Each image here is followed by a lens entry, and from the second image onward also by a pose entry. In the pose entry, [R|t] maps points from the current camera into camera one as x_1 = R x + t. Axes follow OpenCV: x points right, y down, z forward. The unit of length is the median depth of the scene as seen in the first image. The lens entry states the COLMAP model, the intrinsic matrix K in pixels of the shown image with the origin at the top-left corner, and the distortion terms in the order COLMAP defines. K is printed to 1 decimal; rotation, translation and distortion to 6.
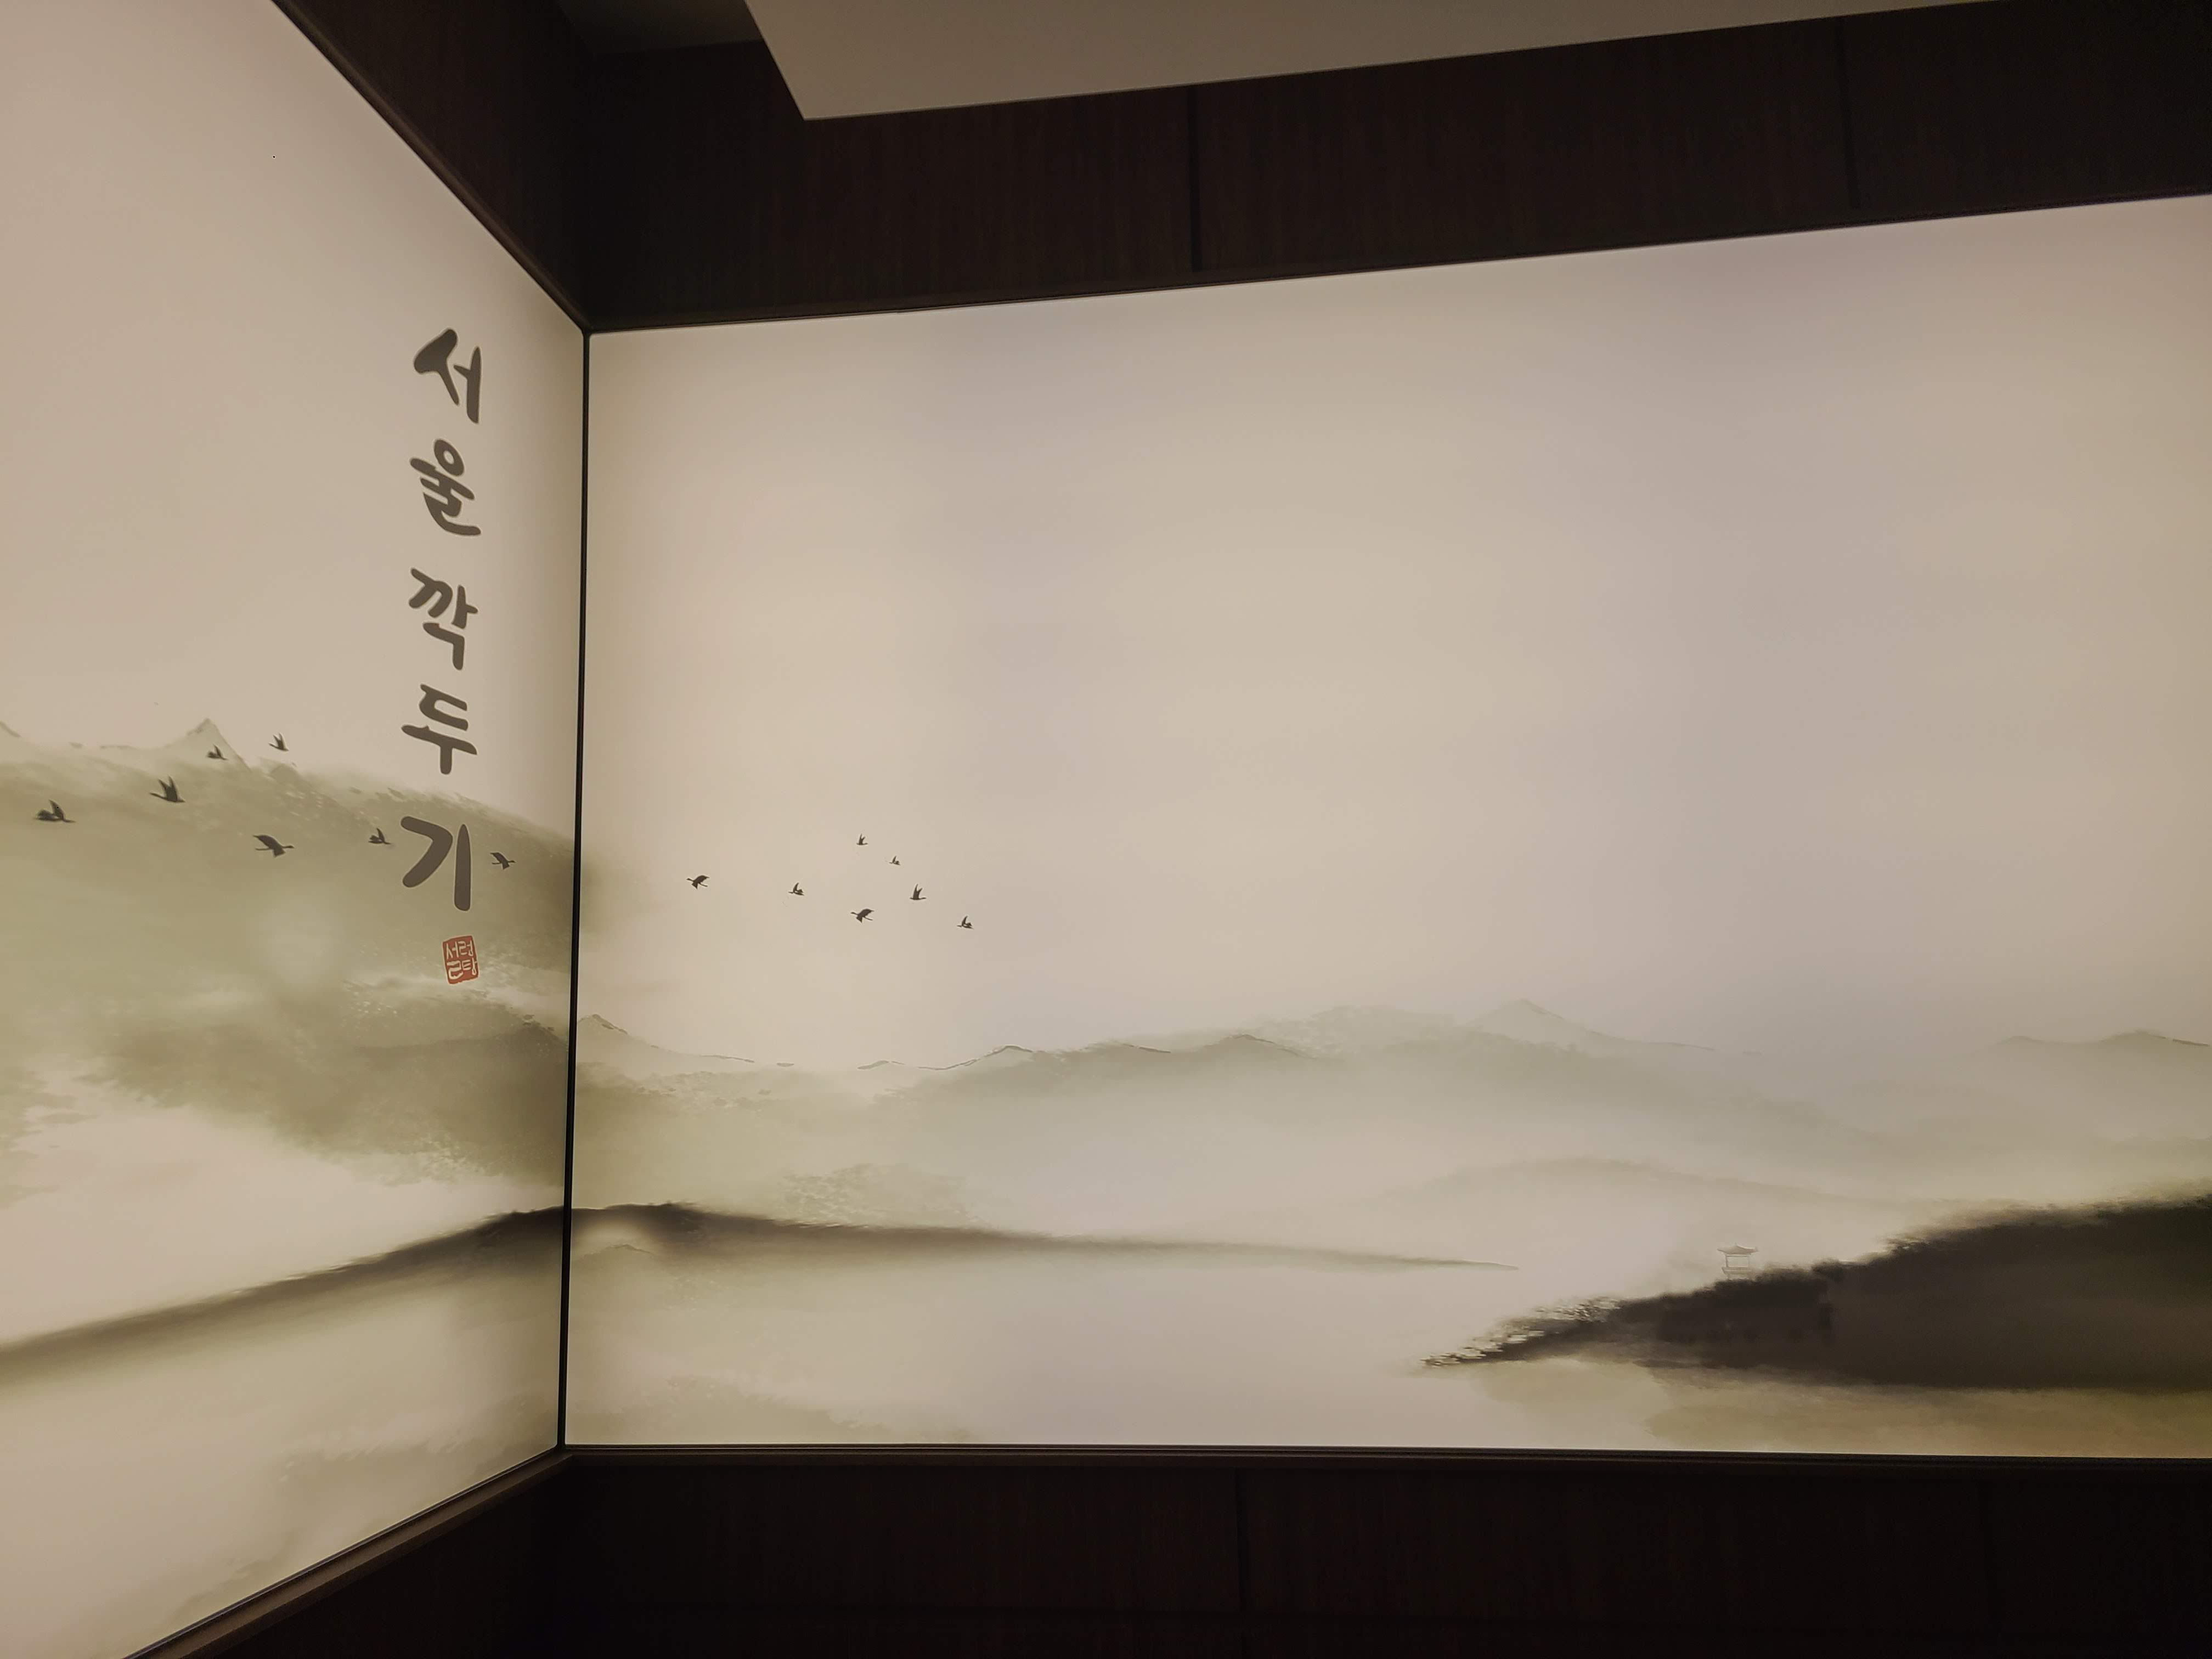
lens RADIAL K [[1686.5, 0, 1105.3], [0, 1686.5, 848.1], [0, 0, 1]] dist [0.028330, -0.015435]
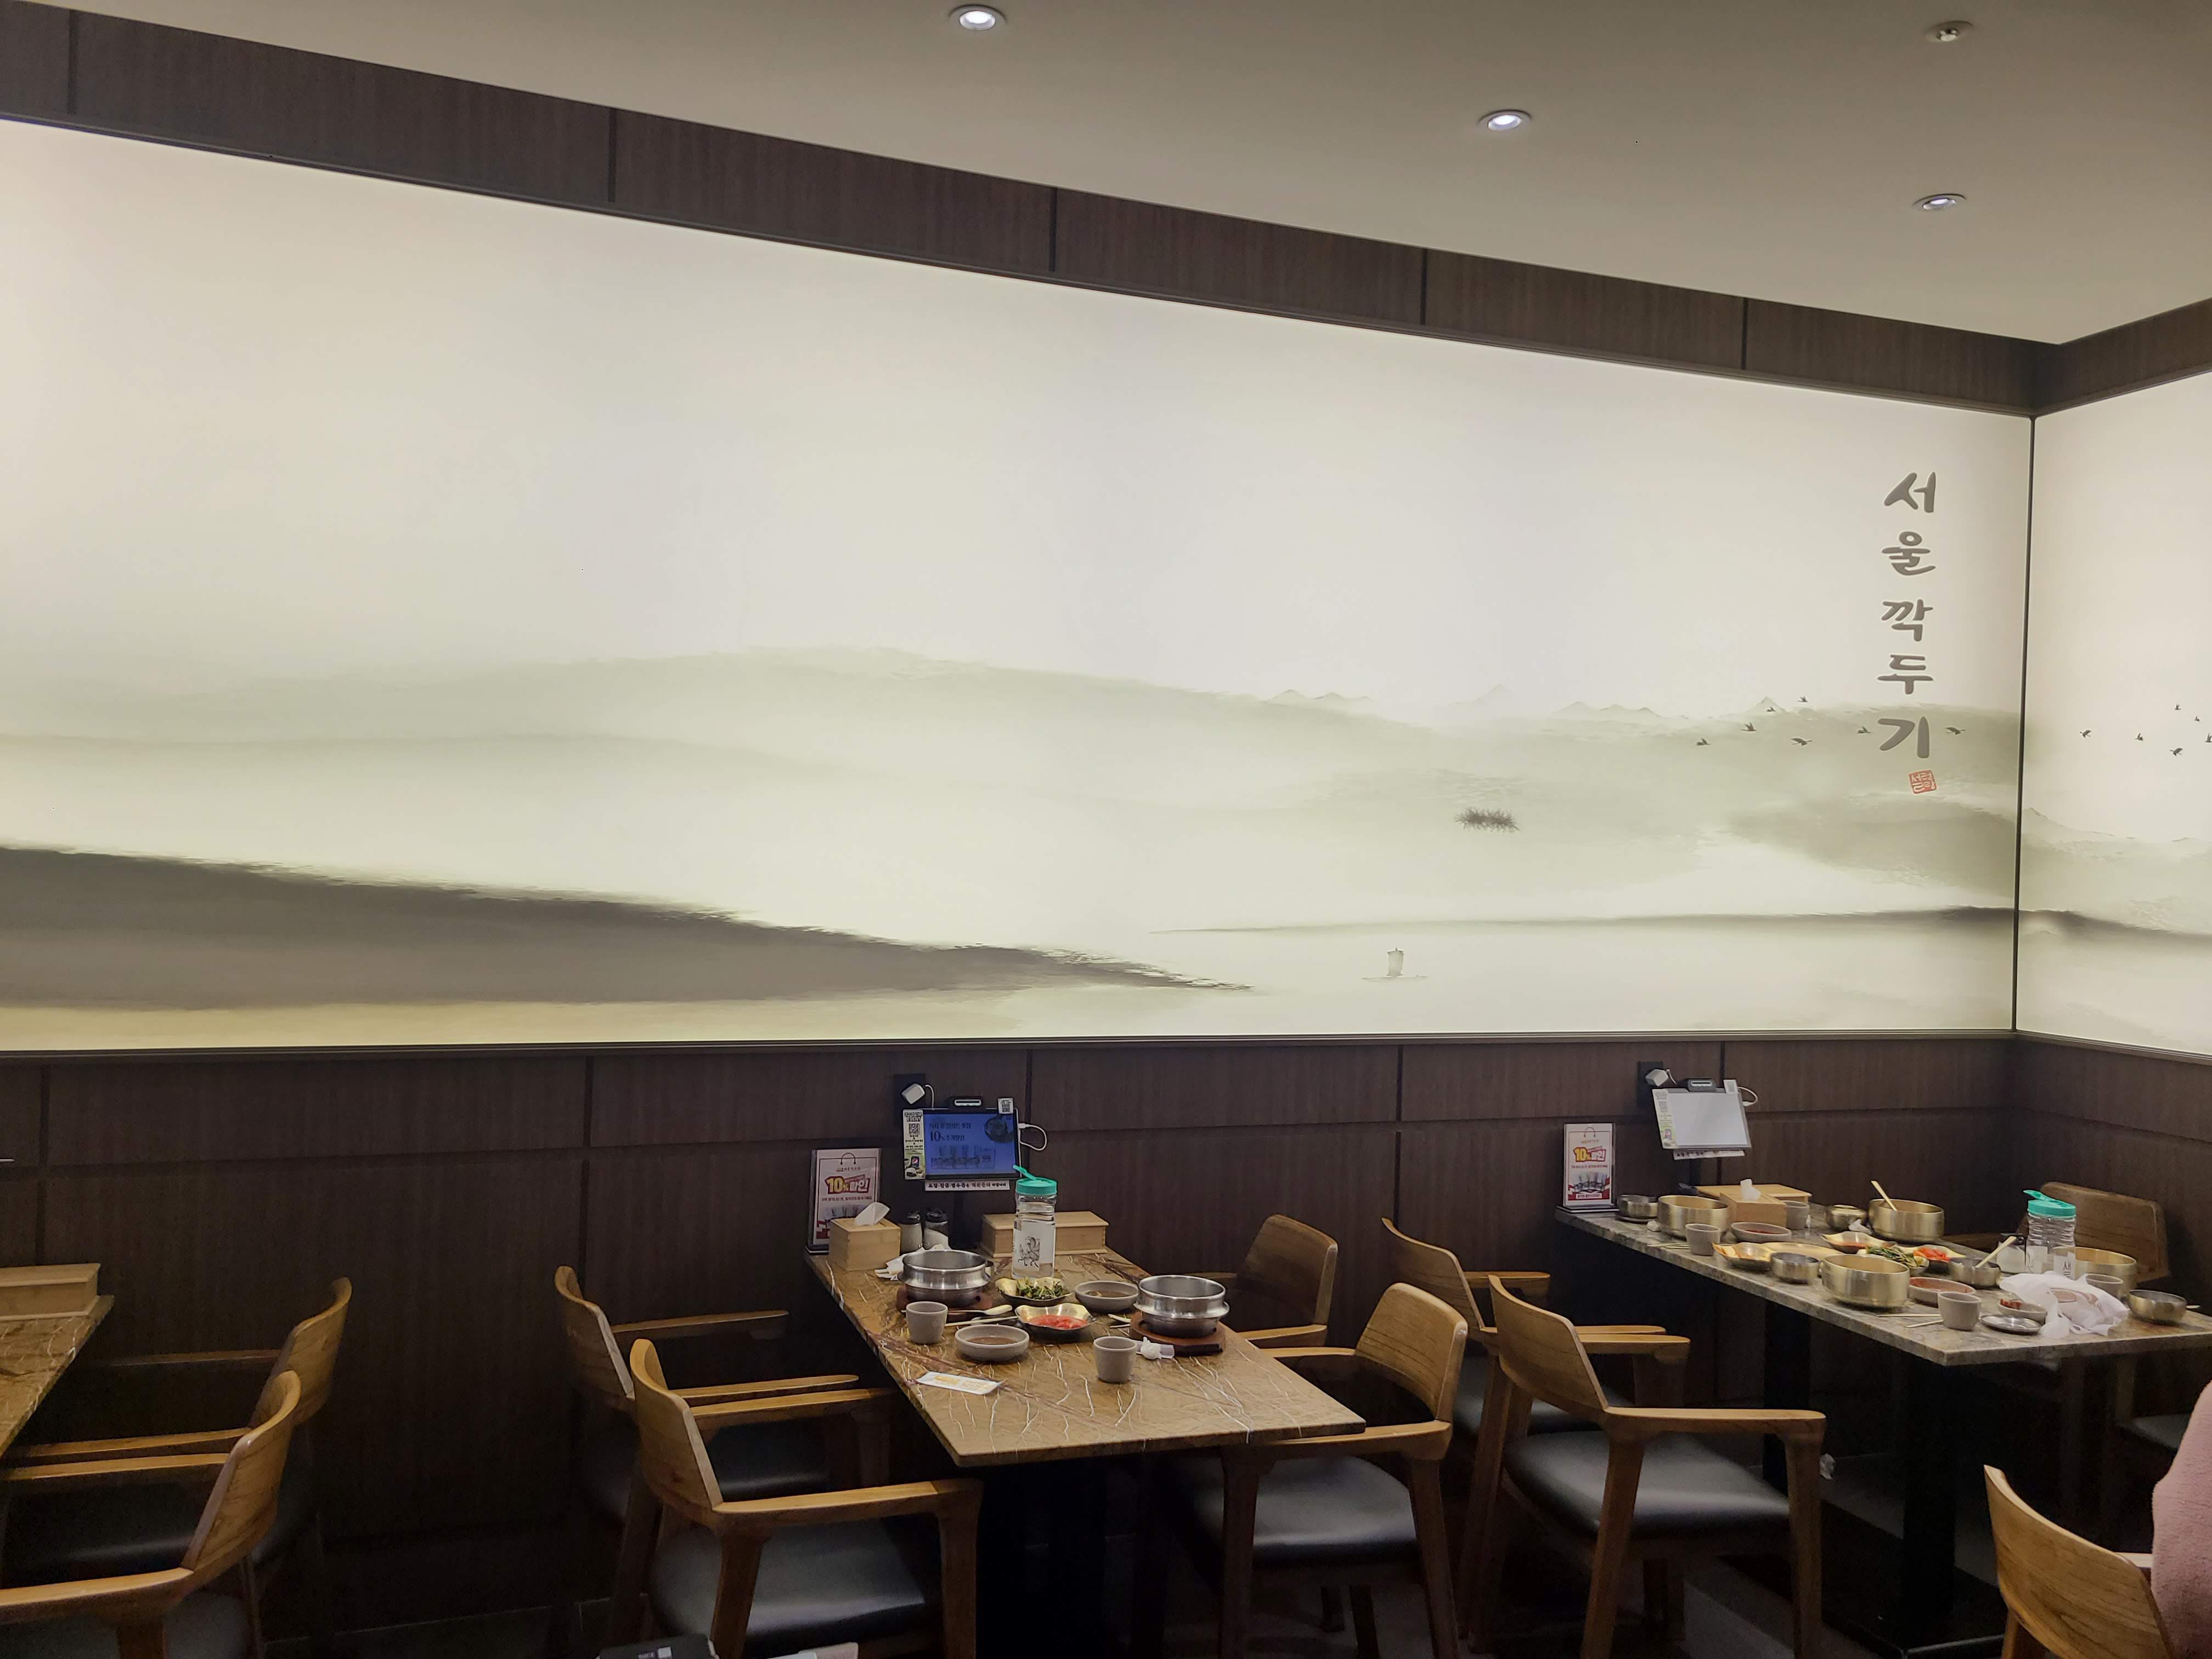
lens RADIAL K [[1686.5, 0, 1105.7], [0, 1686.5, 834.4], [0, 0, 1]] dist [0.028330, -0.015435]
pose [[0.459219, 0.029188, -0.887843, 0.994504], [0.086424, 0.993251, 0.077355, -0.116456], [0.884109, -0.112254, 0.453597, -0.830819]]
